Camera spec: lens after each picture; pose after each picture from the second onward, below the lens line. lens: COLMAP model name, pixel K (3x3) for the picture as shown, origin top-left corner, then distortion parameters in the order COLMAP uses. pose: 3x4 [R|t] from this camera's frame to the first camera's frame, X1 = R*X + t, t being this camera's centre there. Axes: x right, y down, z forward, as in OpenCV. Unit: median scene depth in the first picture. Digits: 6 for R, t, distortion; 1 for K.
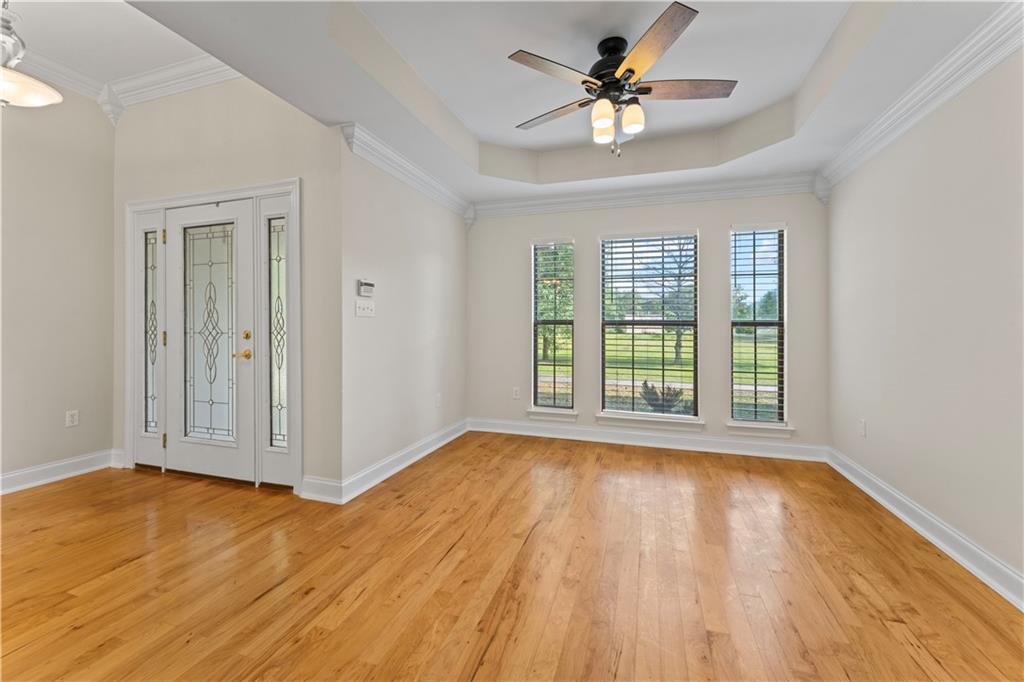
lens RADIAL K [[415.9, 0, 515.5], [0, 415.9, 325.8], [0, 0, 1]] dist [0.000349, 0.000057]
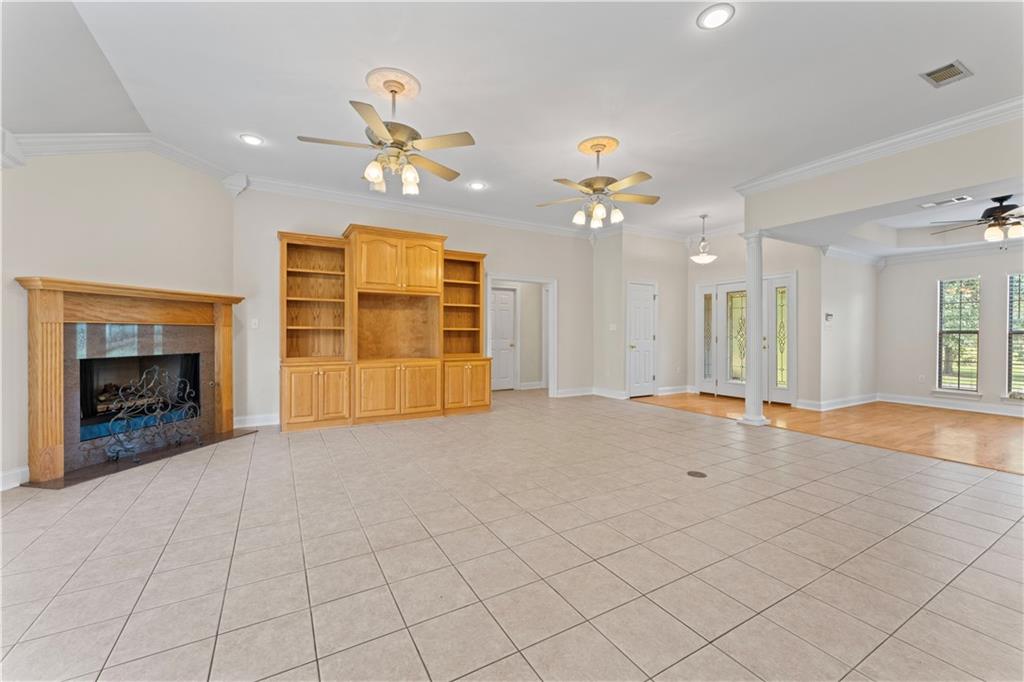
lens RADIAL K [[411.5, 0, 511.0], [0, 411.5, 338.0], [0, 0, 1]] dist [0.000870, 0.000345]
pose [[0.738726, 0.007510, -0.673963, -0.123514], [-0.003041, 0.999965, 0.007810, 0.006778], [0.673998, -0.003721, 0.738723, -1.488300]]
